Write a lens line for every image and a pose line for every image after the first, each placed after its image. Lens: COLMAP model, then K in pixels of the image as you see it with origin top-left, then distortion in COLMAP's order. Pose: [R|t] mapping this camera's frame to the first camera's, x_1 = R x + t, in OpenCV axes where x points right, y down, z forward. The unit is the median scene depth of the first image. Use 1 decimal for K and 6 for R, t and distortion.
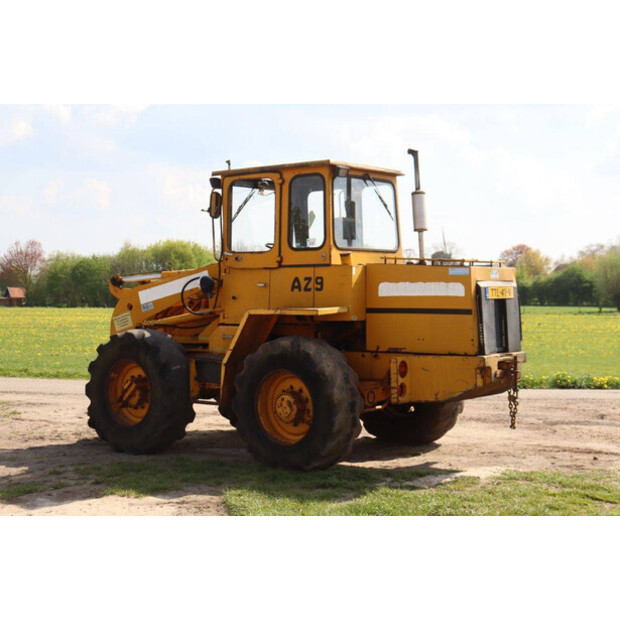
lens RADIAL K [[1057.3, 0, 310.6], [0, 1057.3, 300.2], [0, 0, 1]] dist [0.183847, 0.005608]
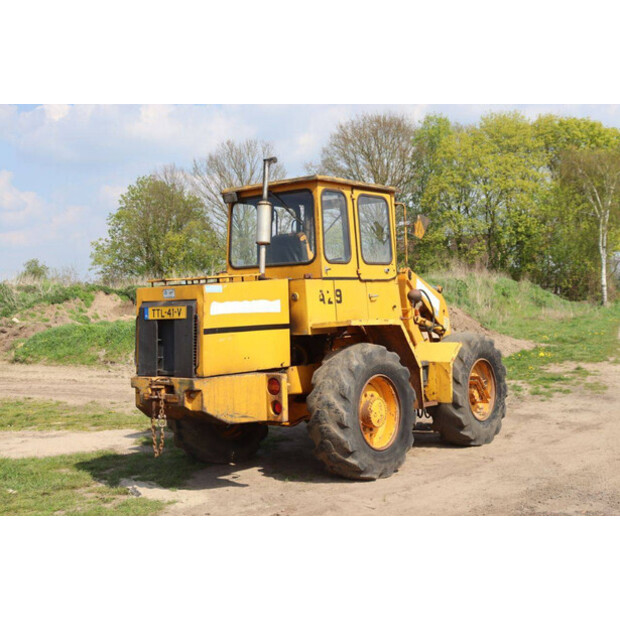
lens RADIAL K [[855.2, 0, 310.0], [0, 855.2, 310.0], [0, 0, 1]] dist [0.124410, -0.005531]
pose [[-0.018400, 0.016711, -0.999691, 0.907127], [0.025751, 0.999537, 0.016234, -0.018109], [0.999499, -0.025445, -0.018822, 1.099481]]
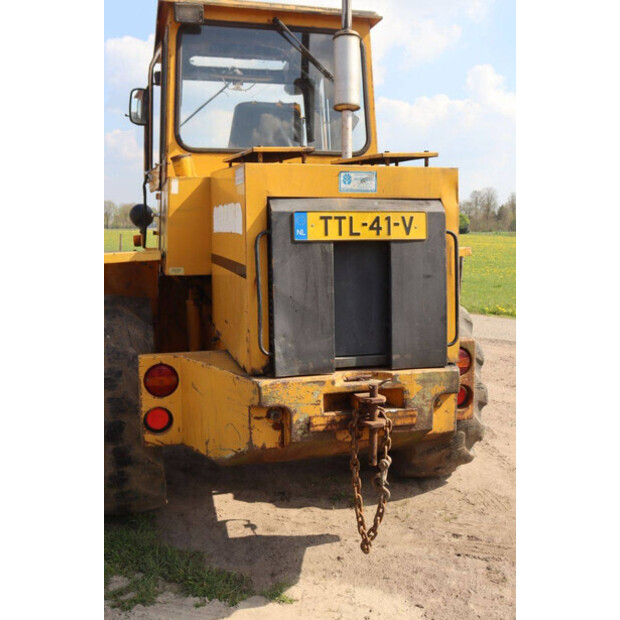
lens RADIAL K [[647.7, 0, 301.2], [0, 647.7, 308.8], [0, 0, 1]] dist [-0.027908, -0.001690]
pose [[0.786374, 0.078265, -0.612773, 0.303045], [-0.005724, 0.992823, 0.119459, -0.004846], [0.617725, -0.090432, 0.781178, 0.756091]]
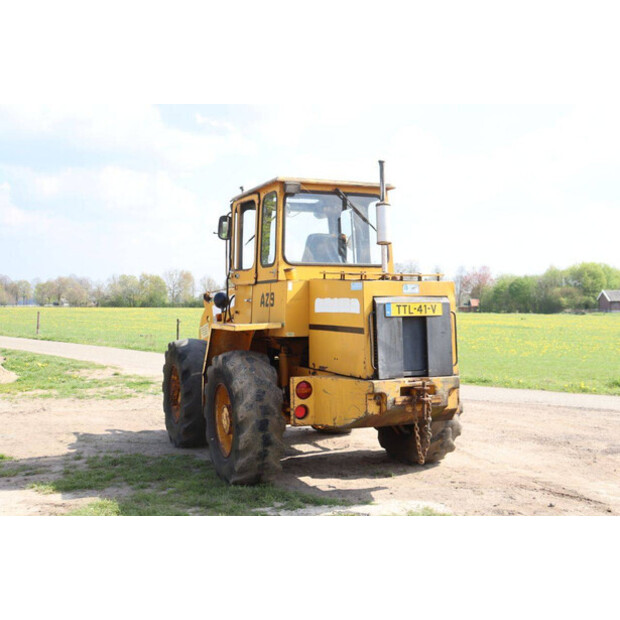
lens RADIAL K [[746.2, 0, 310.0], [0, 746.2, 310.0], [0, 0, 1]] dist [0.009831, 0.017459]
pose [[0.867978, 0.004300, -0.496584, 0.396066], [-0.002609, 0.999988, 0.004098, -0.008519], [0.496596, -0.002261, 0.867979, 0.398803]]
